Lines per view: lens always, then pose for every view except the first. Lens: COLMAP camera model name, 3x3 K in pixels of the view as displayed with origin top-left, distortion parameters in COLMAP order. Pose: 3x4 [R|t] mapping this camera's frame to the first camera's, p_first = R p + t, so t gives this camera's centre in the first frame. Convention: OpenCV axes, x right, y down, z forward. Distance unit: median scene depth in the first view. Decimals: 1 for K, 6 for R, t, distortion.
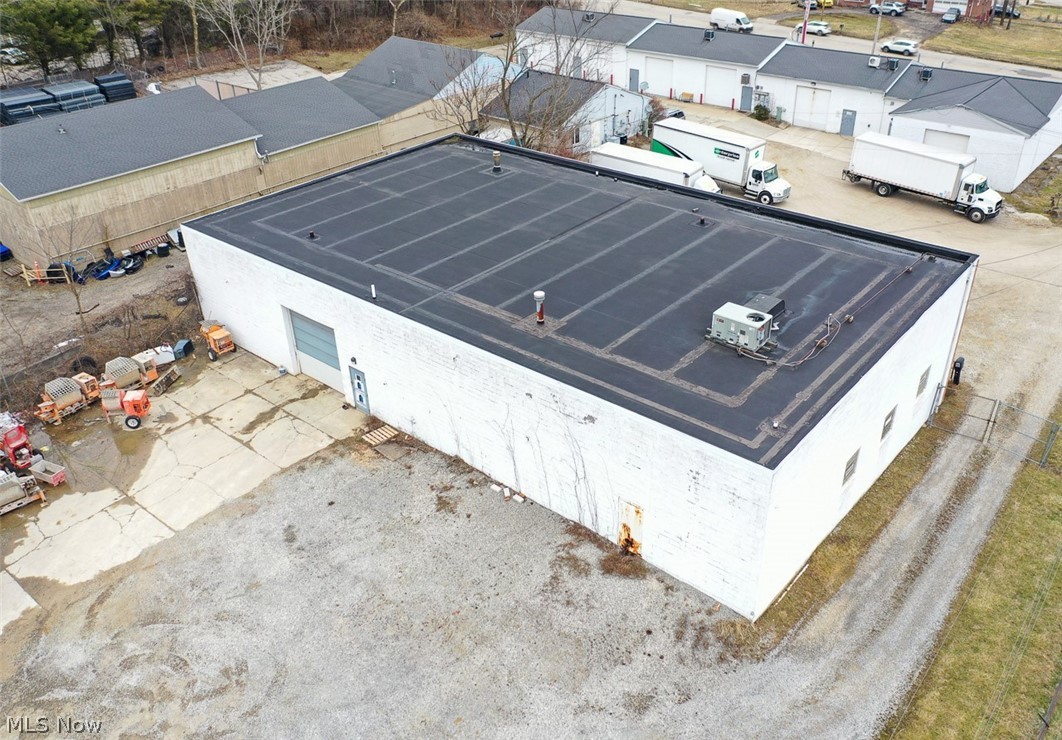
lens RADIAL K [[875.5, 0, 553.1], [0, 875.5, 369.3], [0, 0, 1]] dist [-0.008425, 0.013037]
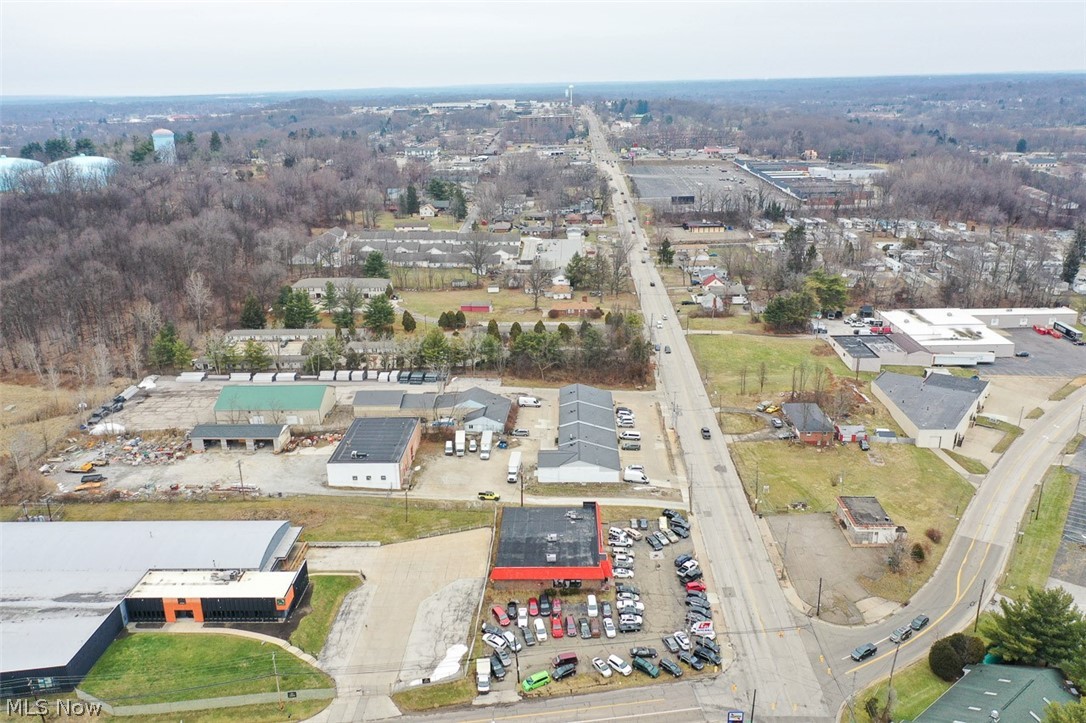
lens RADIAL K [[855.9, 0, 542.4], [0, 855.9, 364.7], [0, 0, 1]] dist [0.000952, -0.003533]
pose [[0.609127, 0.256129, -0.750575, 5.653341], [-0.402911, 0.915121, -0.014702, -1.123026], [0.683101, 0.311370, 0.660622, -2.564116]]
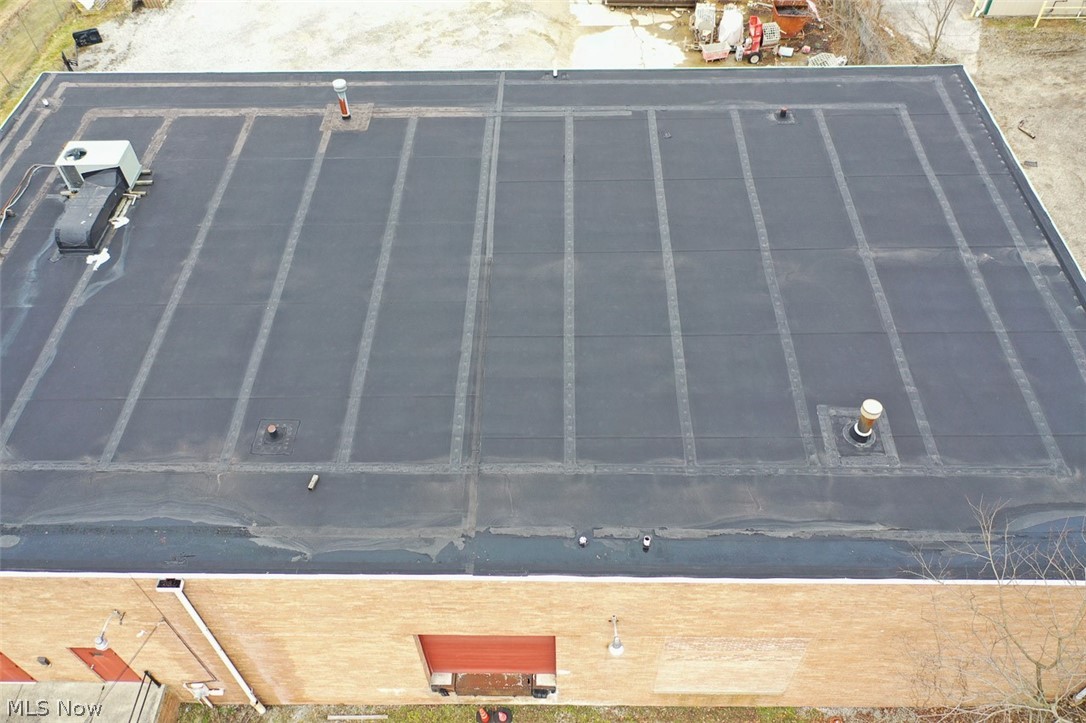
lens RADIAL K [[855.9, 0, 542.0], [0, 855.9, 364.7], [0, 0, 1]] dist [0.000952, -0.003533]
pose [[-0.785830, 0.488013, -0.379887, 0.254322], [-0.290445, 0.251086, 0.923362, -0.769651], [0.545997, 0.835942, -0.055570, 1.273057]]
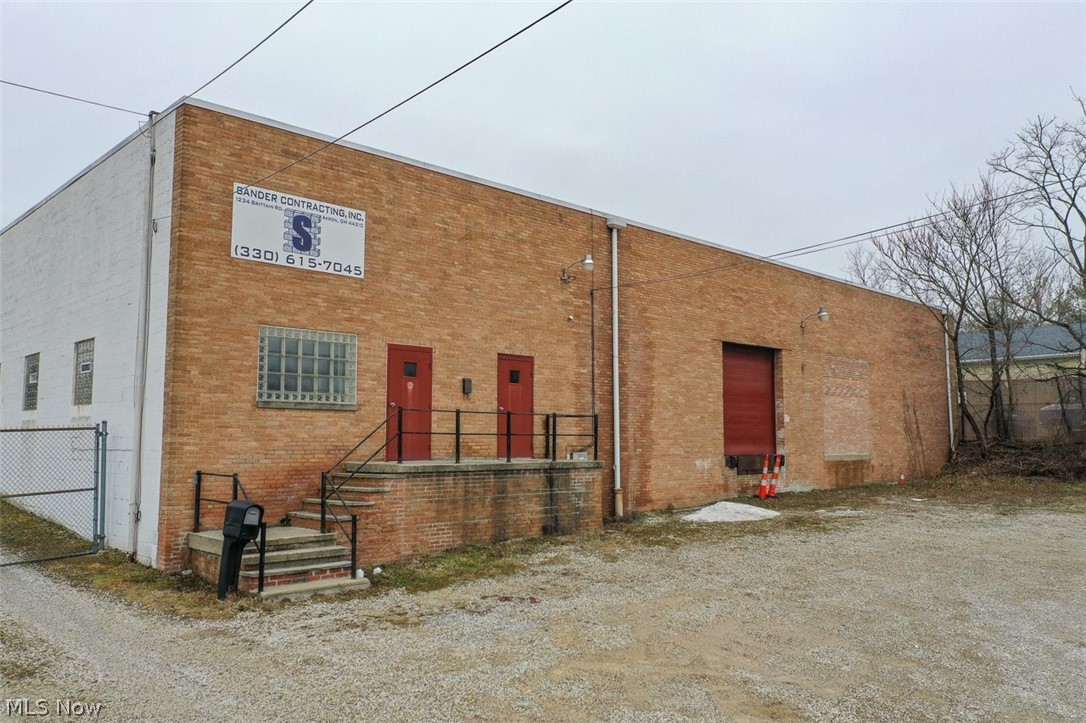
lens RADIAL K [[855.9, 0, 542.8], [0, 855.9, 358.5], [0, 0, 1]] dist [0.000952, -0.003533]
pose [[-0.118004, -0.080908, -0.989712, 0.878526], [-0.512753, 0.858489, -0.009044, -0.117083], [0.850388, 0.506410, -0.142791, 1.323675]]
